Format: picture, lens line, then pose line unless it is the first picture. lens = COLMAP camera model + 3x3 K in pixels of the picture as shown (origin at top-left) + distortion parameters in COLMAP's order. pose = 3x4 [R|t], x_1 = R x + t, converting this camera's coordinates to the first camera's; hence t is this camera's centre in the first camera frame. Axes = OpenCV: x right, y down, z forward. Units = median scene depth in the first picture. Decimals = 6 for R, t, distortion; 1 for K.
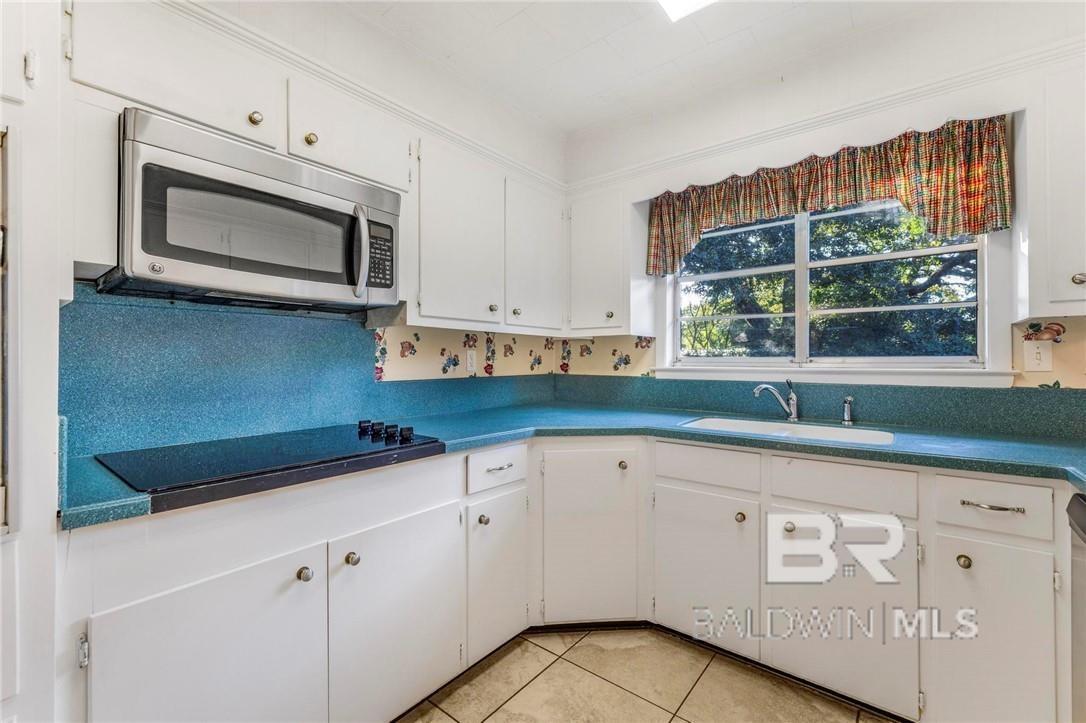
lens RADIAL K [[463.1, 0, 537.5], [0, 463.1, 357.1], [0, 0, 1]] dist [0.004336, -0.000628]
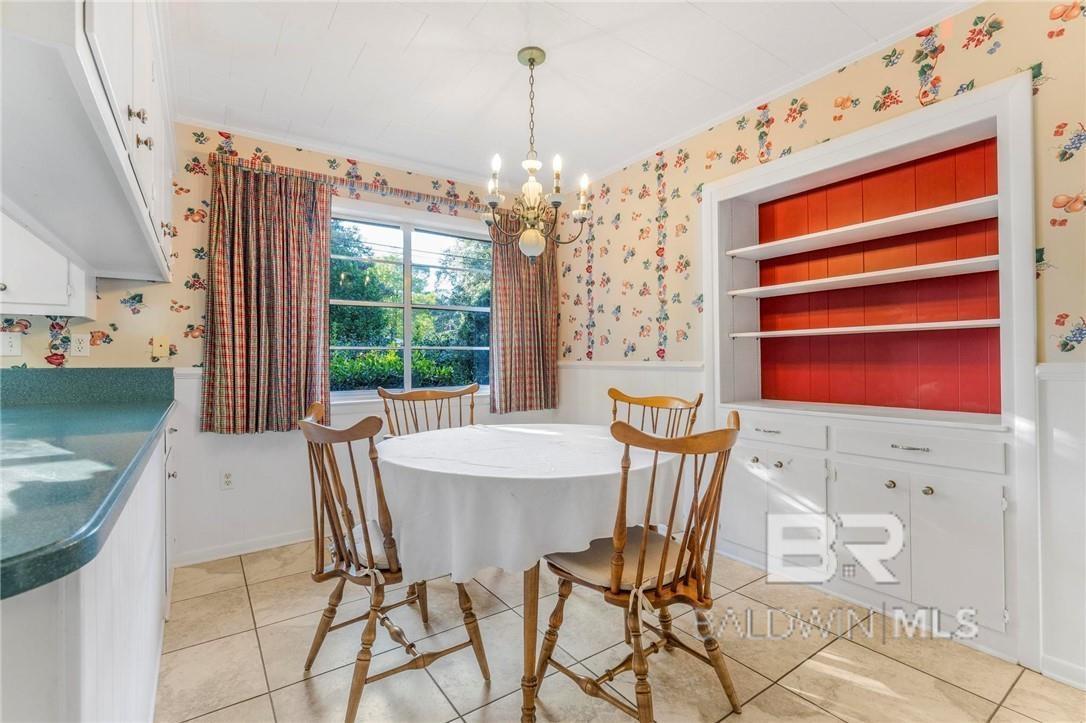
lens RADIAL K [[482.1, 0, 539.6], [0, 482.1, 359.8], [0, 0, 1]] dist [-0.007056, 0.001135]
pose [[0.281330, -0.002265, 0.959608, 0.180619], [-0.001244, 0.999996, 0.002725, 0.031521], [-0.959610, -0.001960, 0.281326, -0.687650]]
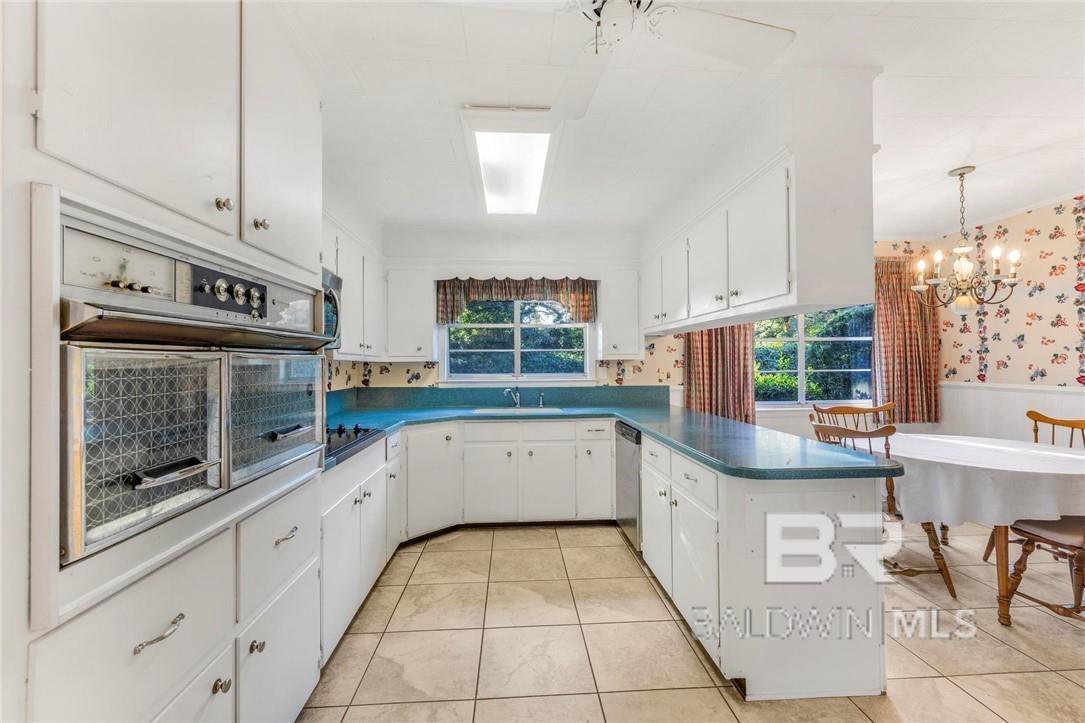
lens RADIAL K [[462.7, 0, 545.5], [0, 462.7, 358.4], [0, 0, 1]] dist [0.004336, -0.000628]
pose [[0.733981, 0.003193, 0.679162, -0.734086], [0.002791, 0.999966, -0.007718, -0.055437], [-0.679164, 0.007560, 0.733948, -0.540343]]
